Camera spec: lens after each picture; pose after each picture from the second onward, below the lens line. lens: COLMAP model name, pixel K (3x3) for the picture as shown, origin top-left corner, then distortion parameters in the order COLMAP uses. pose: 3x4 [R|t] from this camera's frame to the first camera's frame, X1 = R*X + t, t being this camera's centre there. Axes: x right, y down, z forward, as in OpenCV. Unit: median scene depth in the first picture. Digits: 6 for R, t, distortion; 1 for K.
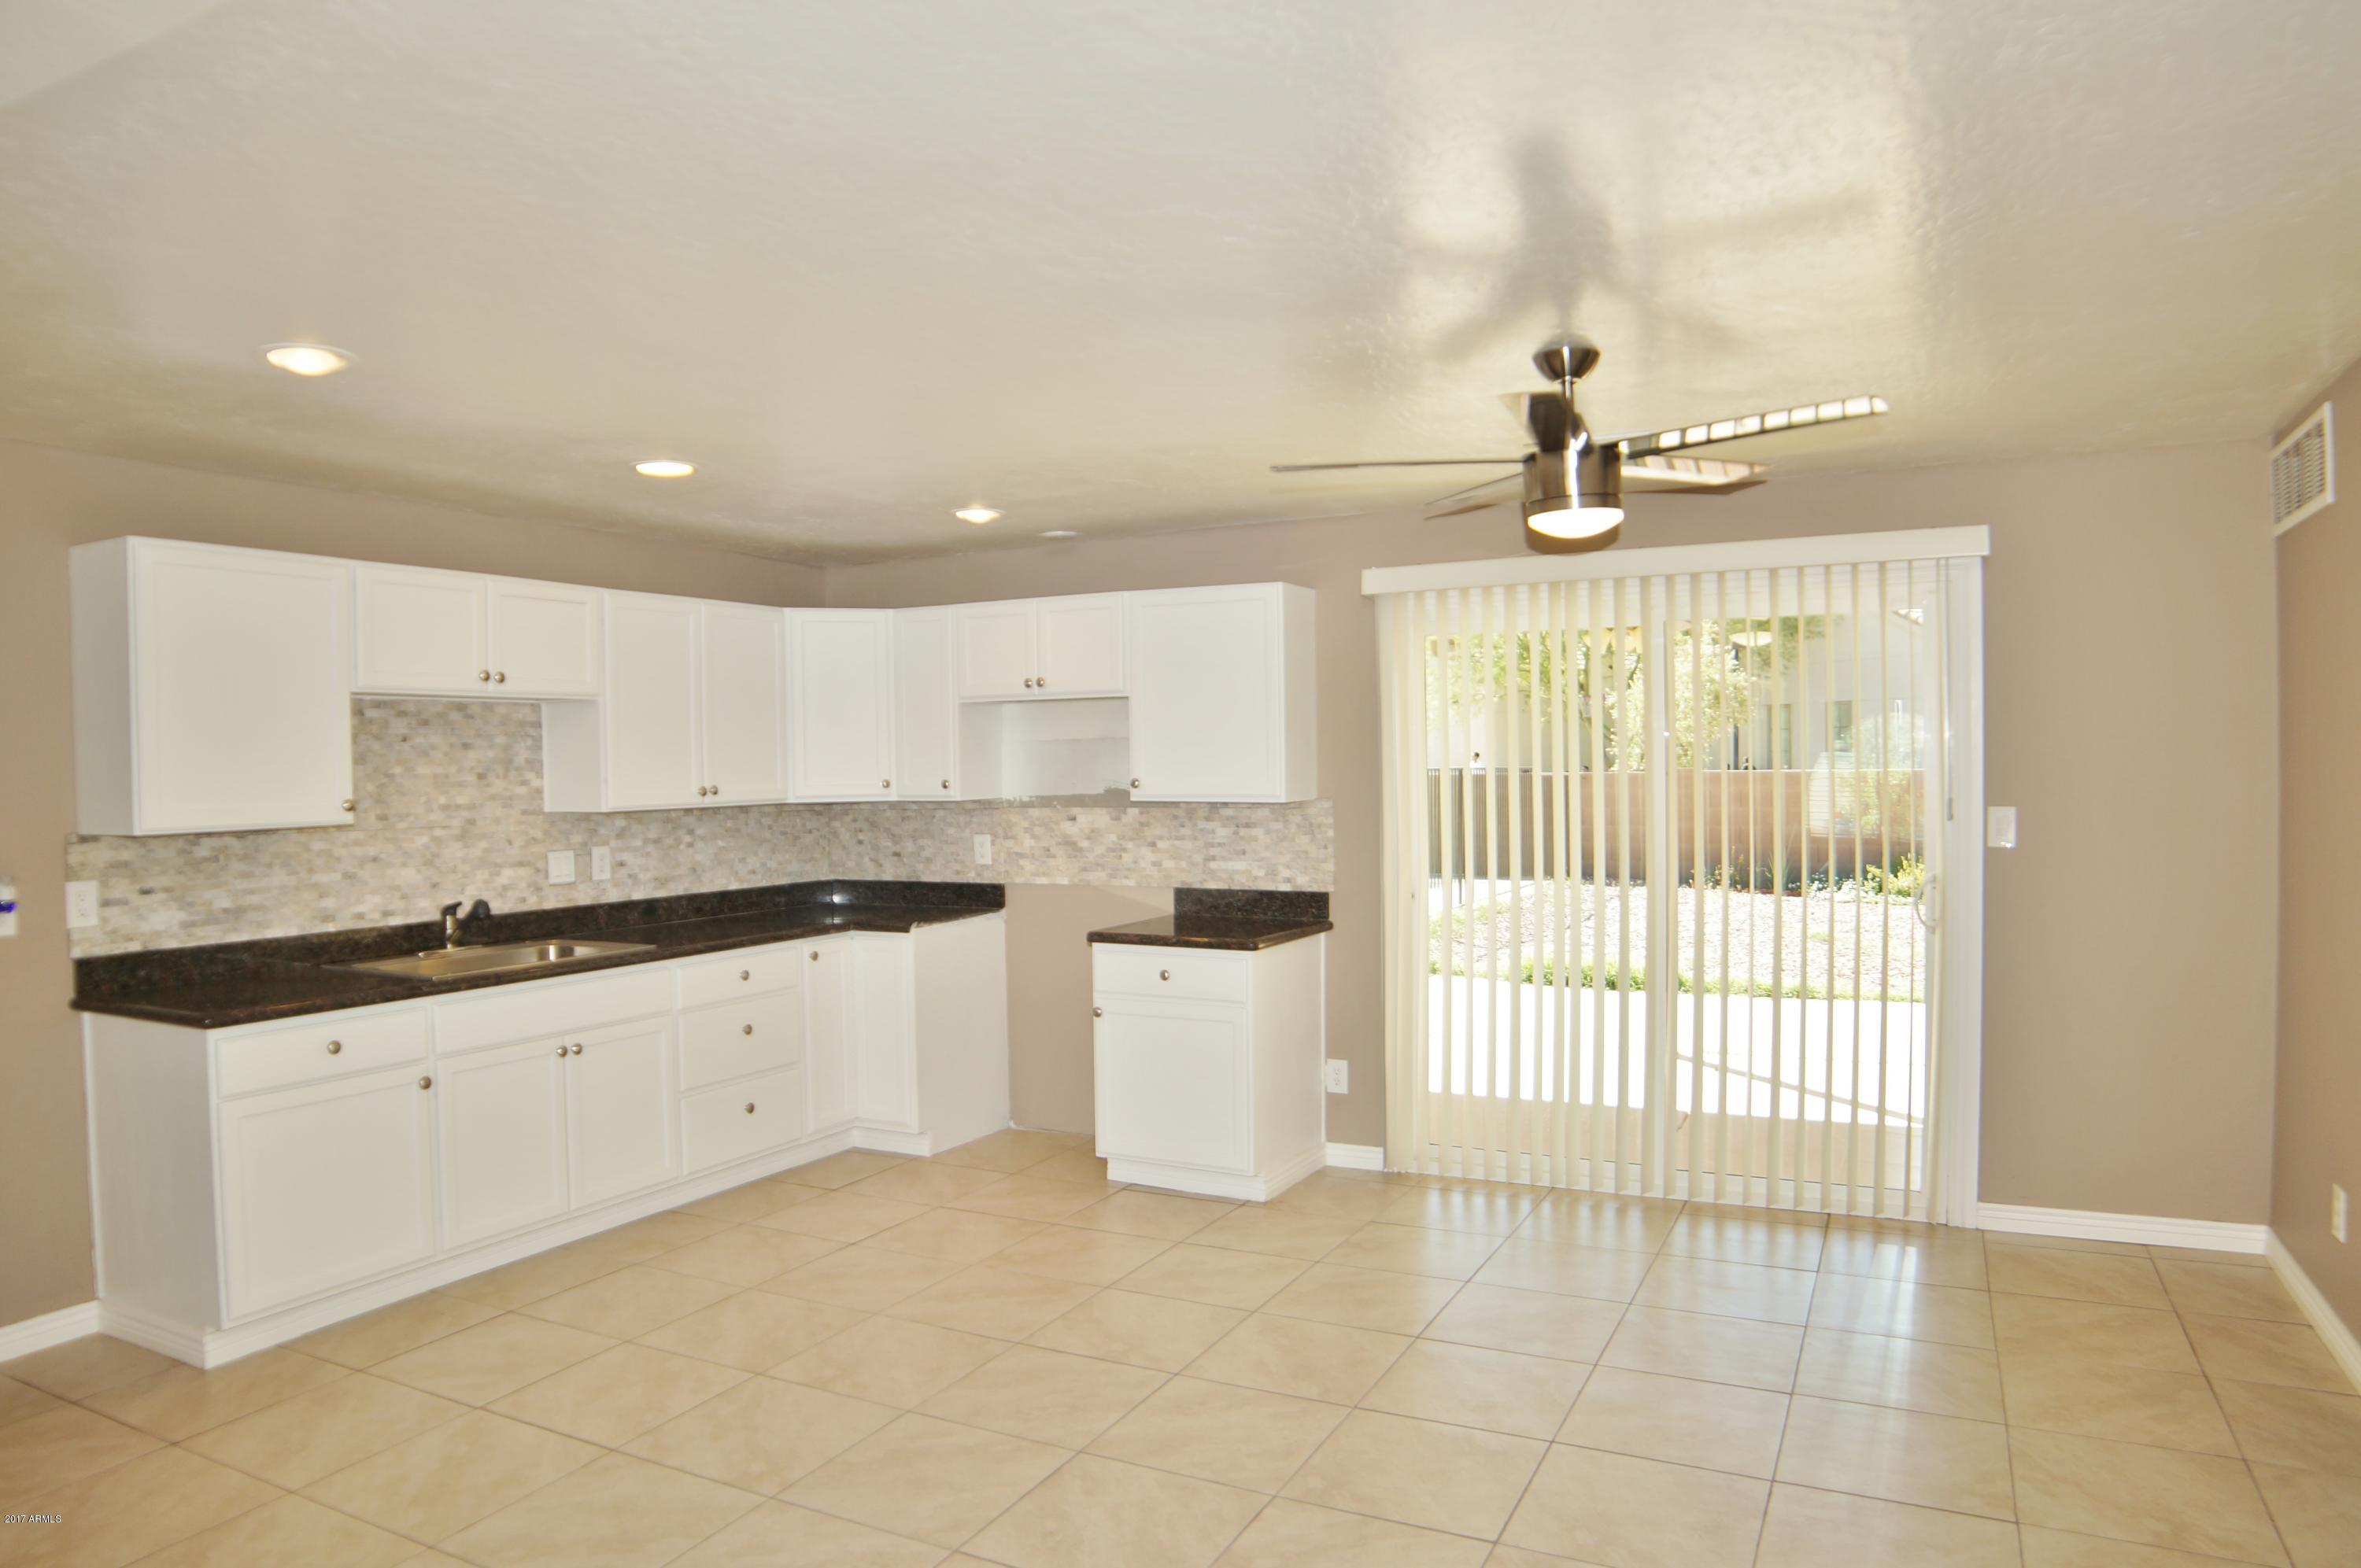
lens RADIAL K [[1474.3, 0, 1180.5], [0, 1474.3, 784.0], [0, 0, 1]] dist [-0.110334, 0.001286]
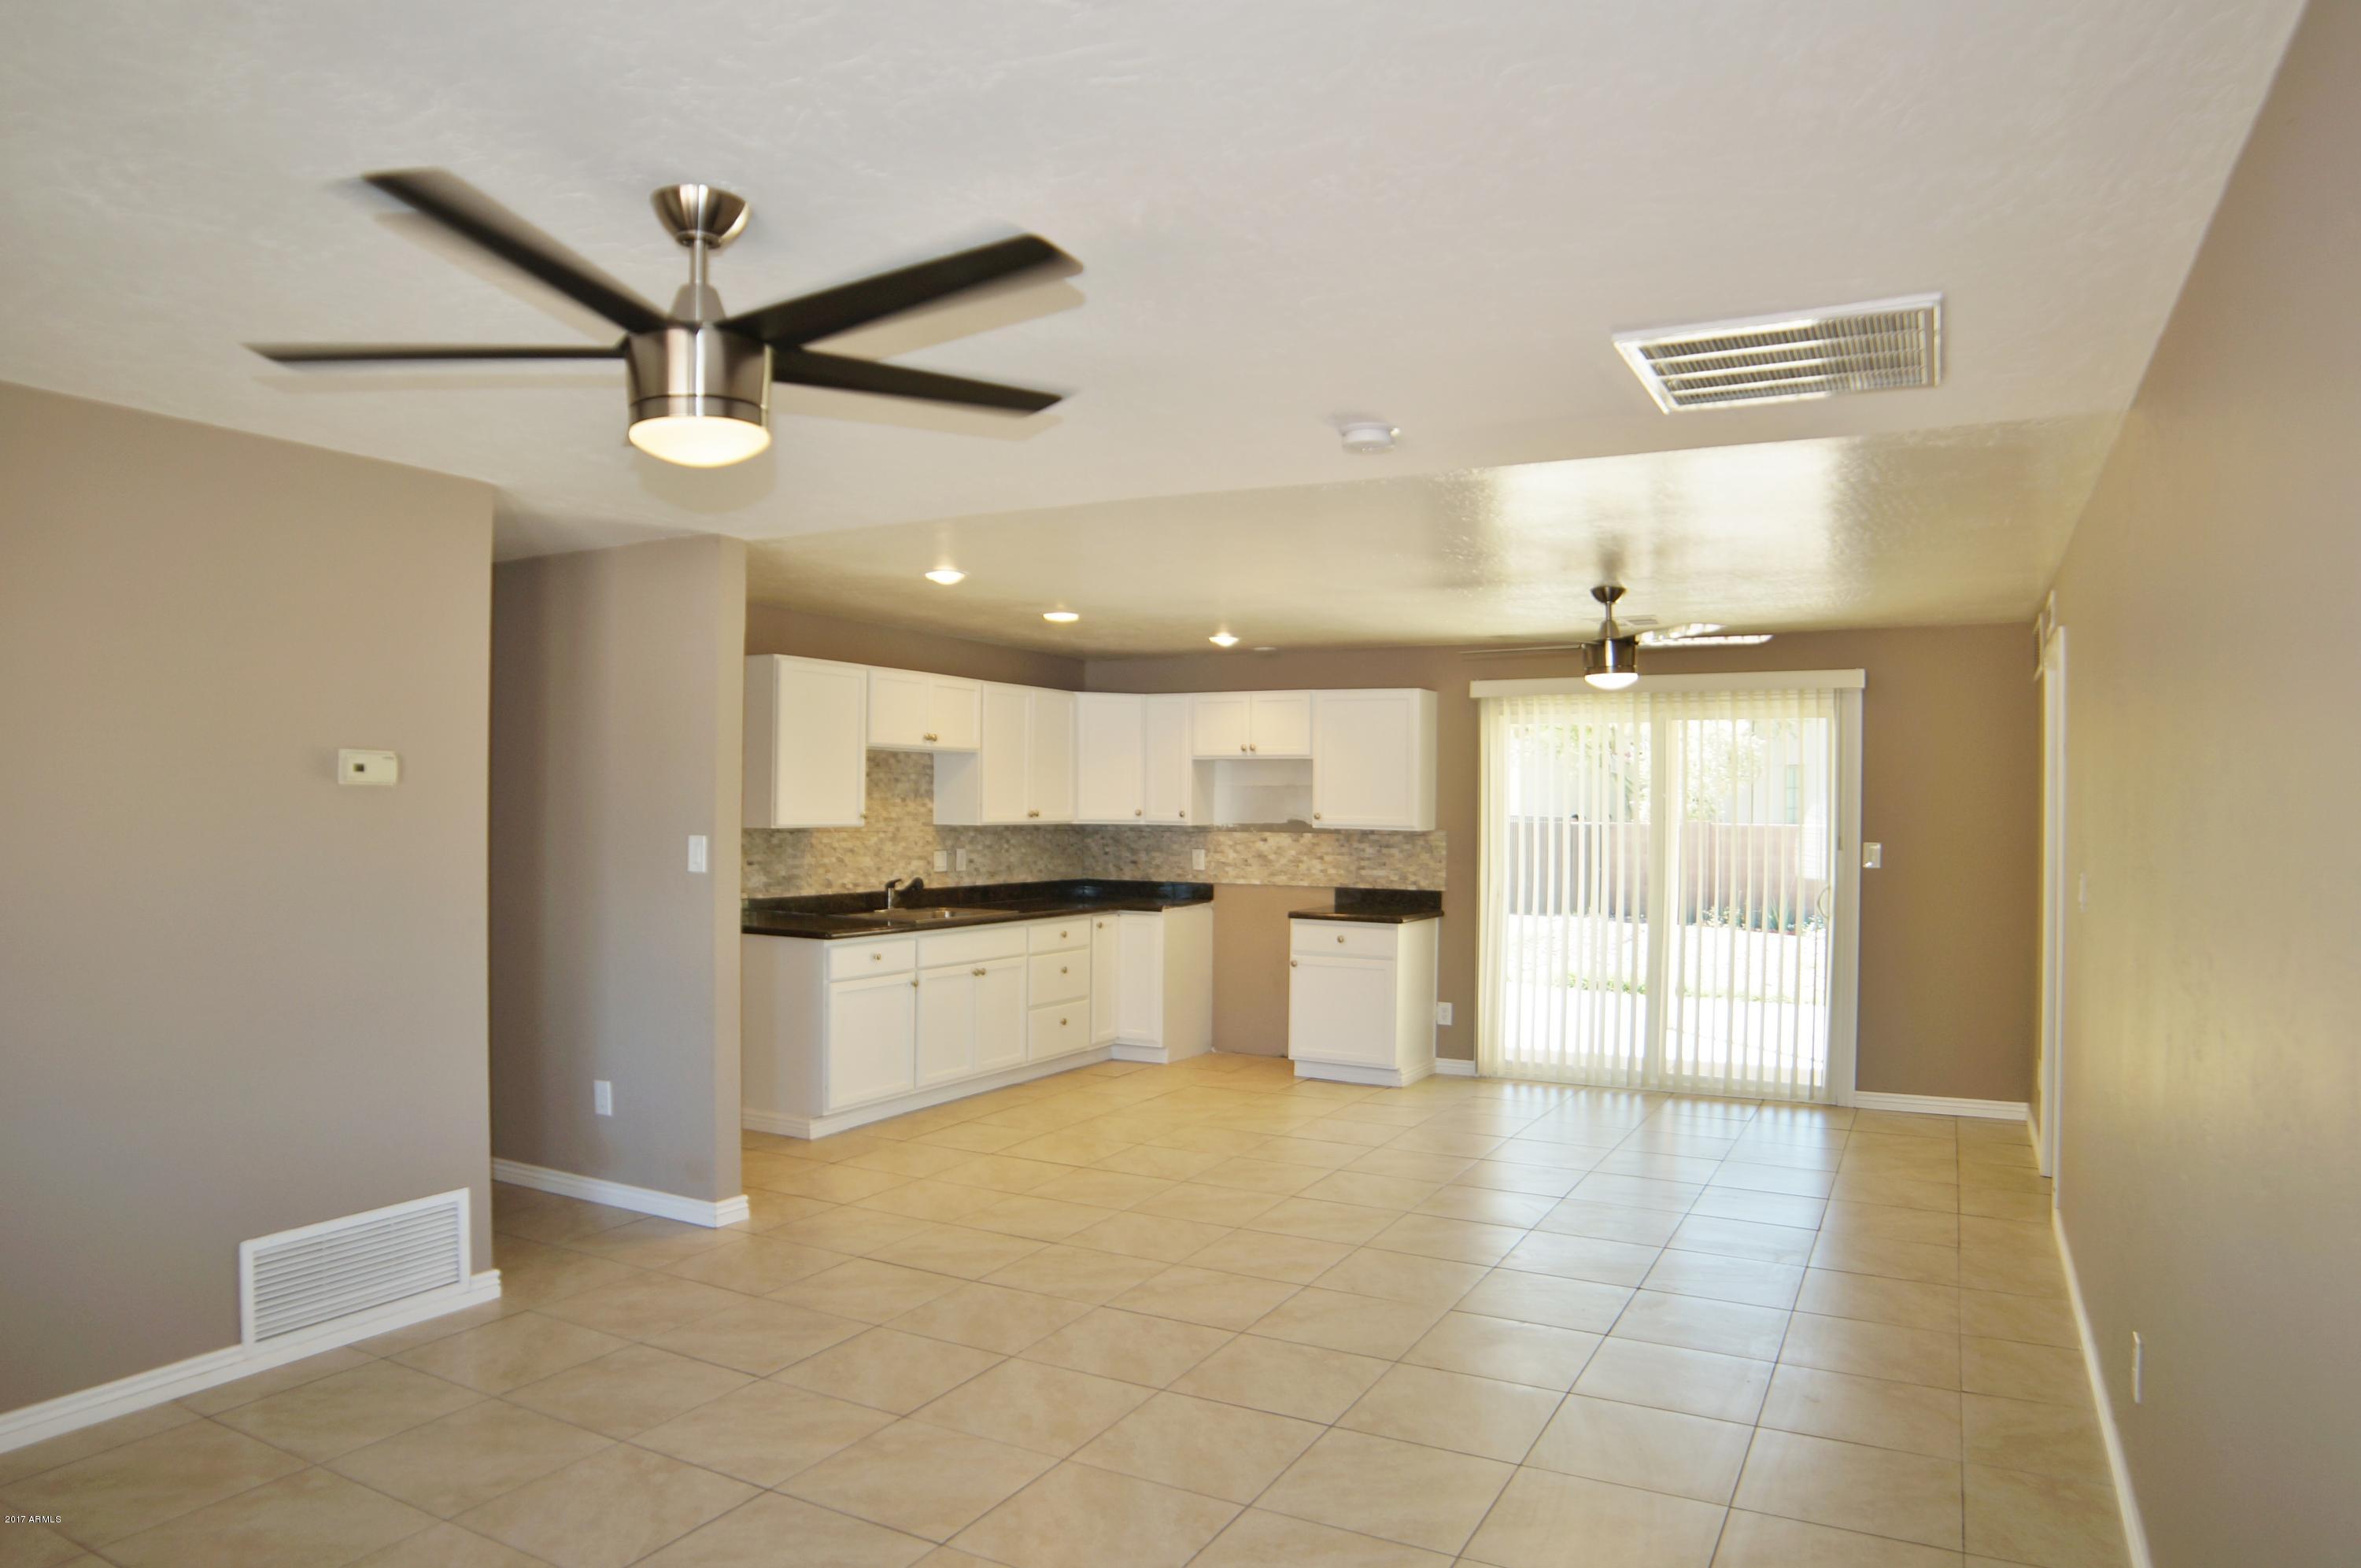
lens RADIAL K [[1474.3, 0, 1180.5], [0, 1474.3, 784.0], [0, 0, 1]] dist [-0.110334, 0.001286]
pose [[0.999500, 0.026191, -0.017701, -0.143944], [-0.026700, 0.999218, -0.029153, 0.014017], [0.016924, 0.029611, 0.999418, -0.519681]]
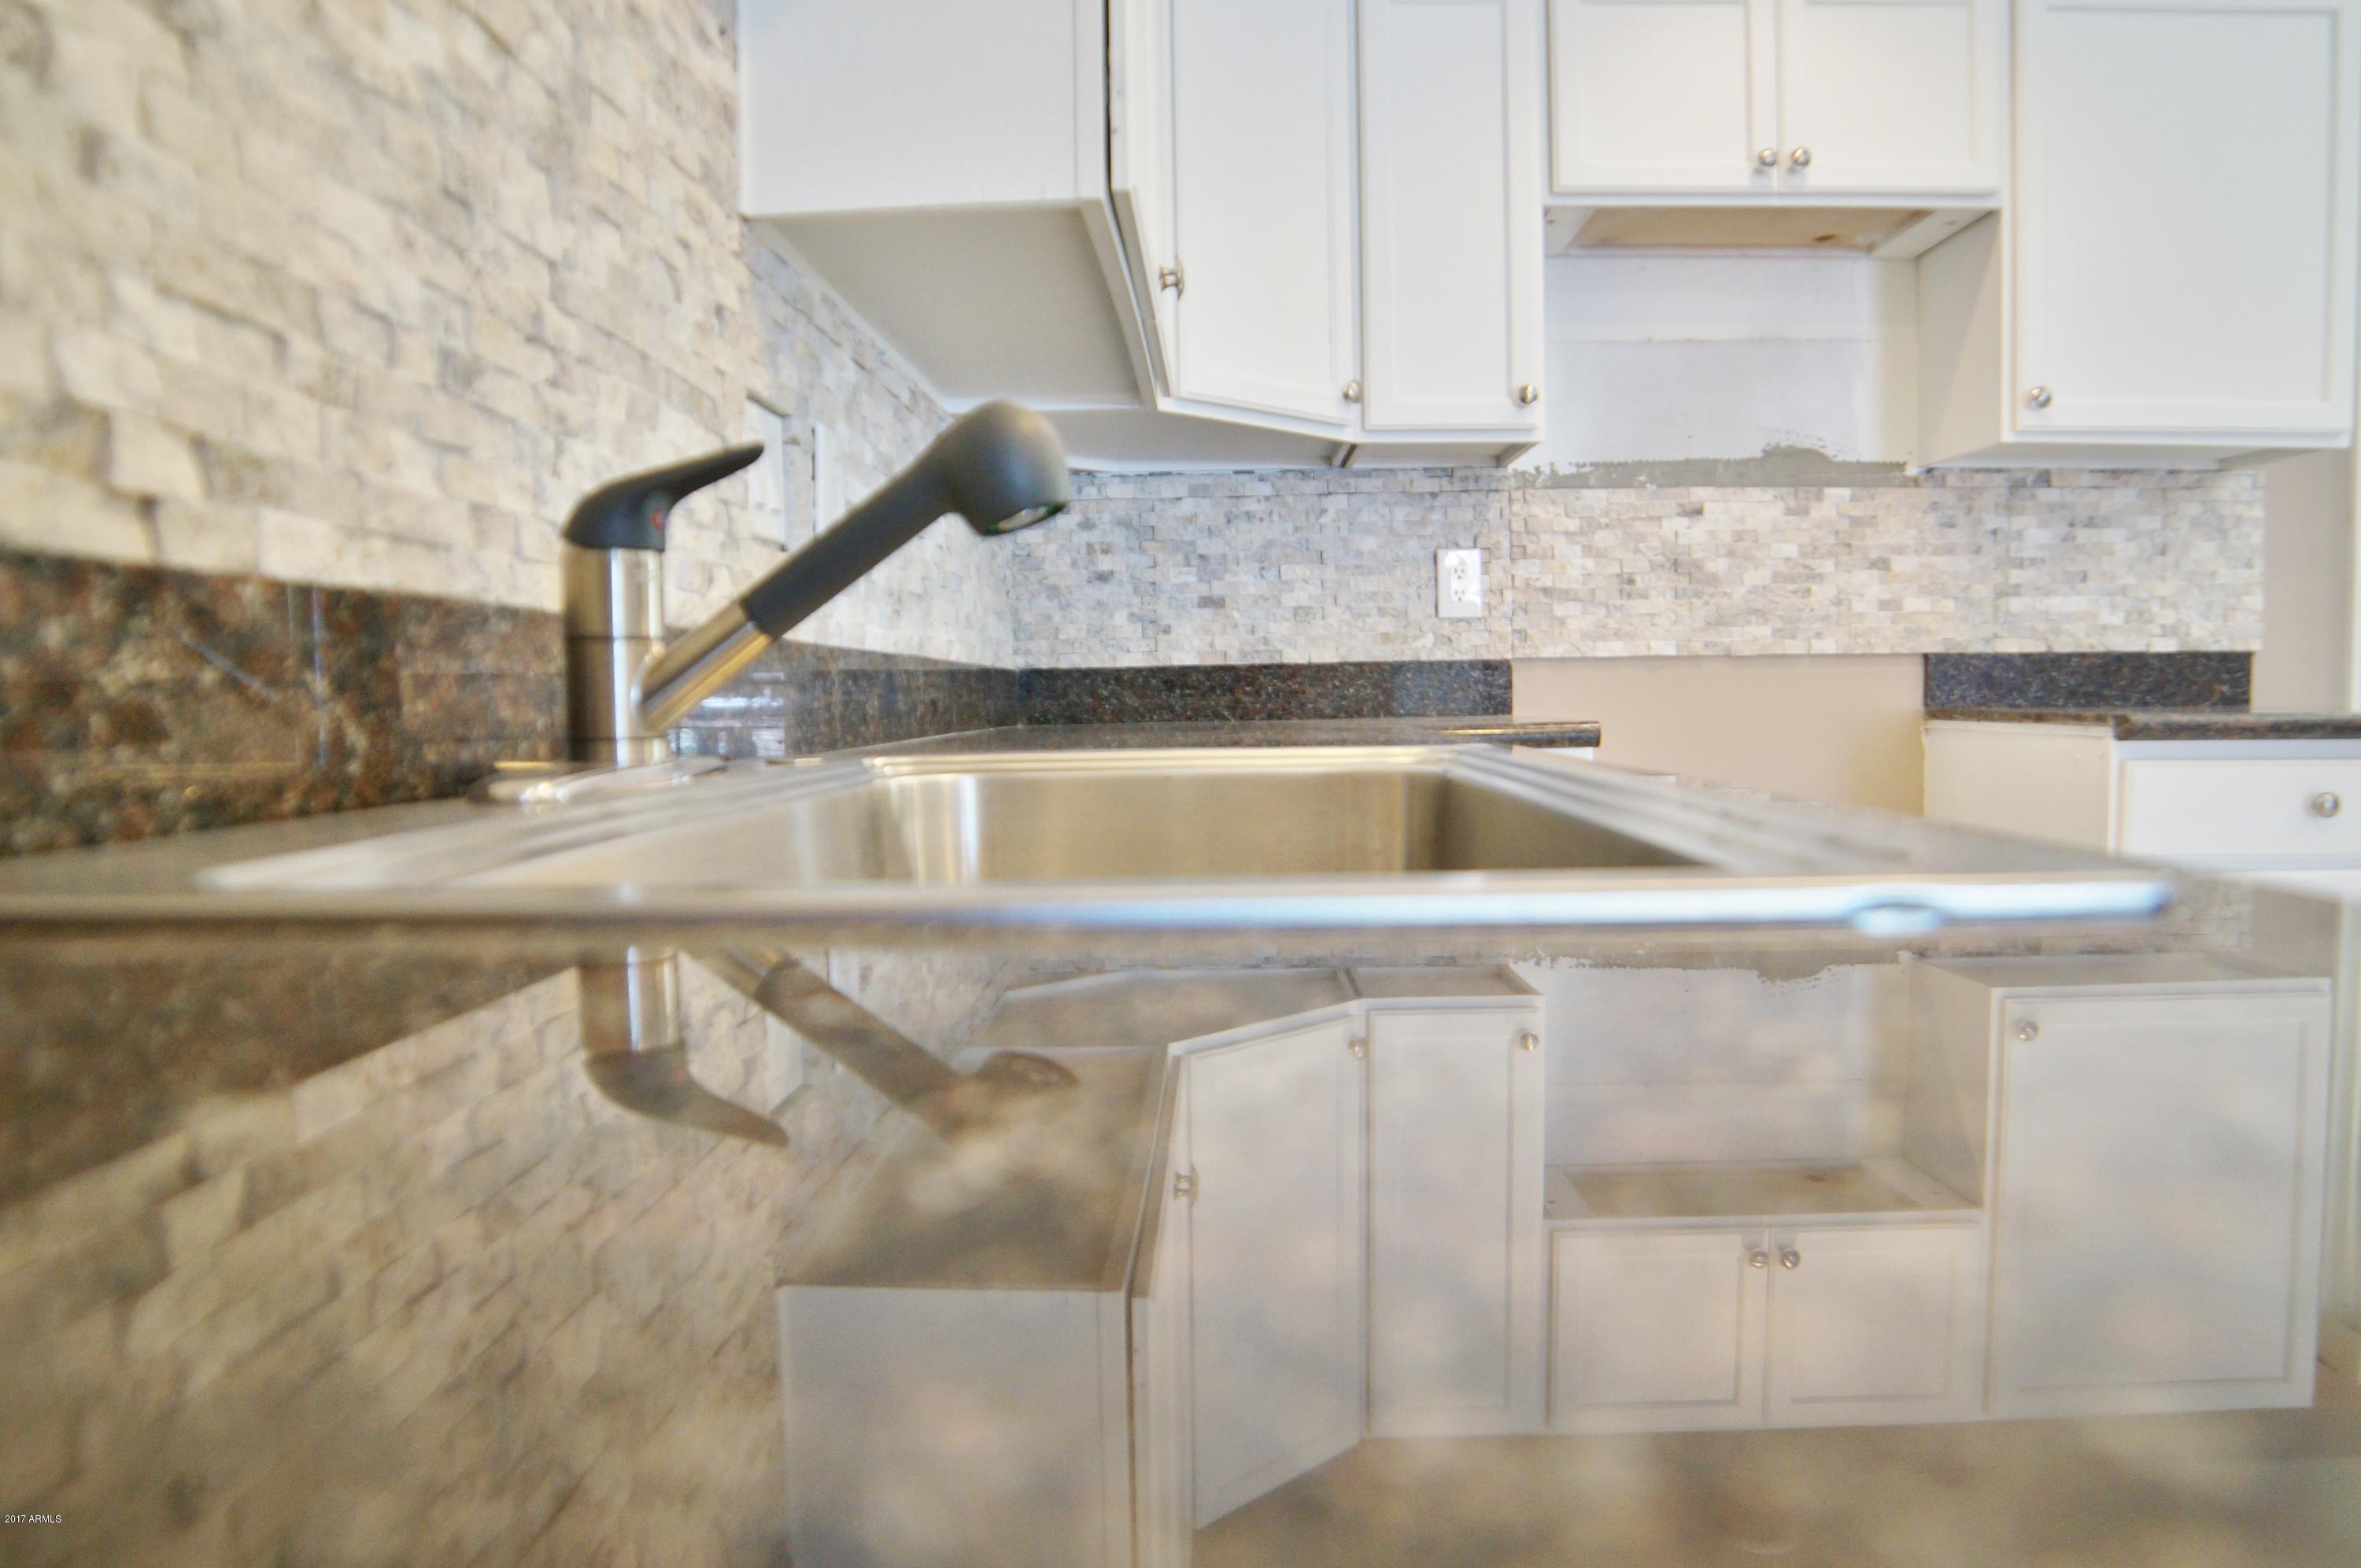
lens RADIAL K [[1474.3, 0, 1180.5], [0, 1474.3, 784.0], [0, 0, 1]] dist [-0.110334, 0.001286]
pose [[0.901772, -0.026921, 0.431372, -0.448930], [0.008797, 0.998995, 0.043954, 0.094741], [-0.432122, -0.035842, 0.901103, 0.714858]]
